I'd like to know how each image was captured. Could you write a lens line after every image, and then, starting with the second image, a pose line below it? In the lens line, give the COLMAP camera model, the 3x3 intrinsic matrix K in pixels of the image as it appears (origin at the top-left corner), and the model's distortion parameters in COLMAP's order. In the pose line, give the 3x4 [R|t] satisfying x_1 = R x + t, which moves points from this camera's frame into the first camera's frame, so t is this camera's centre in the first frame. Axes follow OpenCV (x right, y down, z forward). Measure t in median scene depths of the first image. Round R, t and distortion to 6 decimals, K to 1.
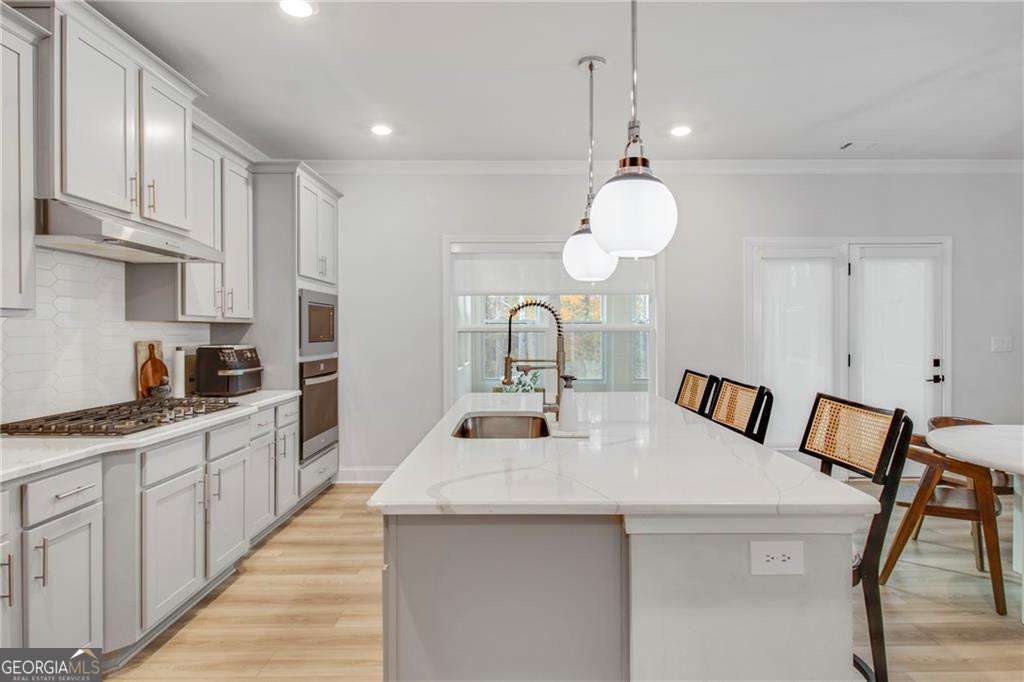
lens RADIAL K [[593.9, 0, 522.8], [0, 593.9, 337.4], [0, 0, 1]] dist [0.001341, -0.012015]
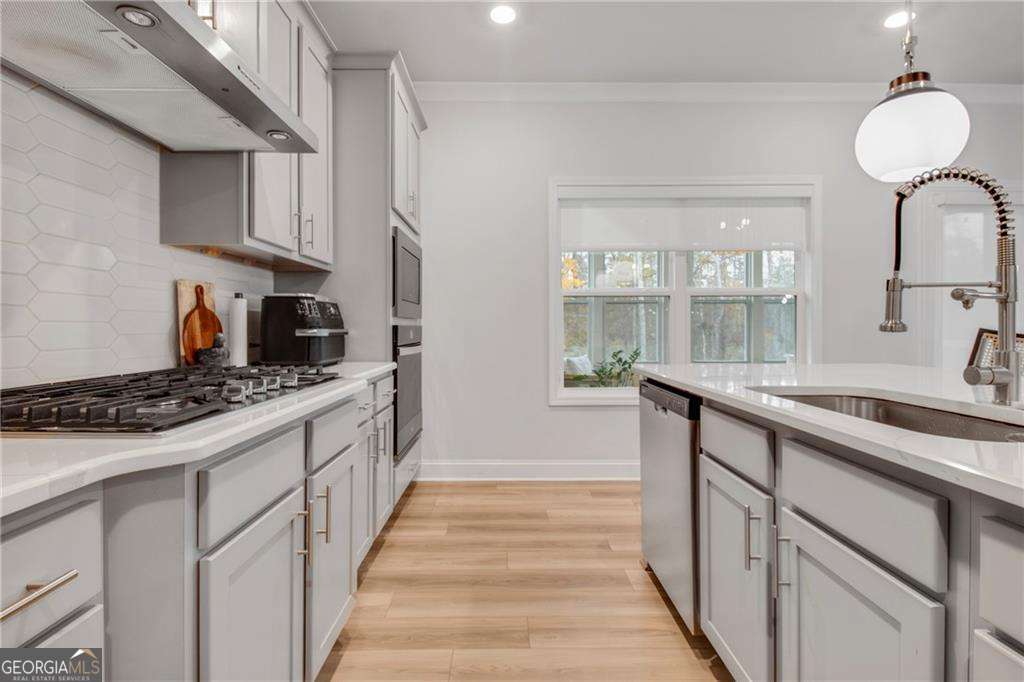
lens RADIAL K [[514.9, 0, 502.1], [0, 514.9, 332.9], [0, 0, 1]] dist [0.000355, -0.011216]
pose [[0.999997, 0.002613, -0.000336, -0.303430], [-0.002614, 0.999994, -0.002063, 0.067385], [0.000331, 0.002063, 0.999998, 0.449782]]
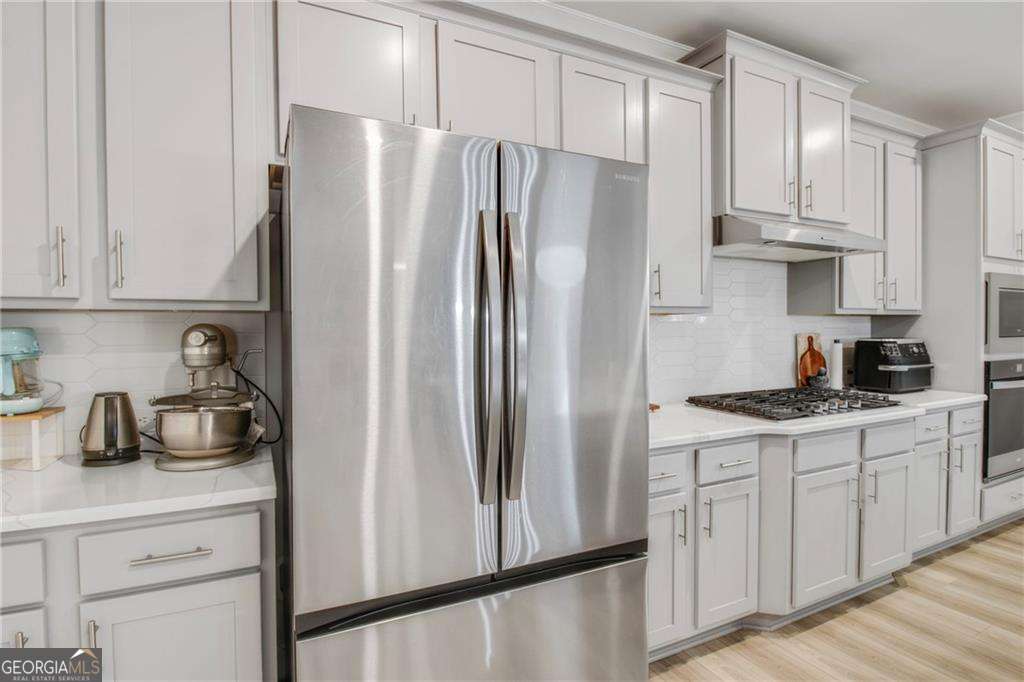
lens RADIAL K [[514.9, 0, 502.1], [0, 514.9, 332.9], [0, 0, 1]] dist [0.000355, -0.011216]
pose [[0.438078, 0.010185, -0.898879, -0.036508], [-0.005149, 0.999948, 0.008821, -0.000365], [0.898922, 0.000764, 0.438107, 0.096111]]
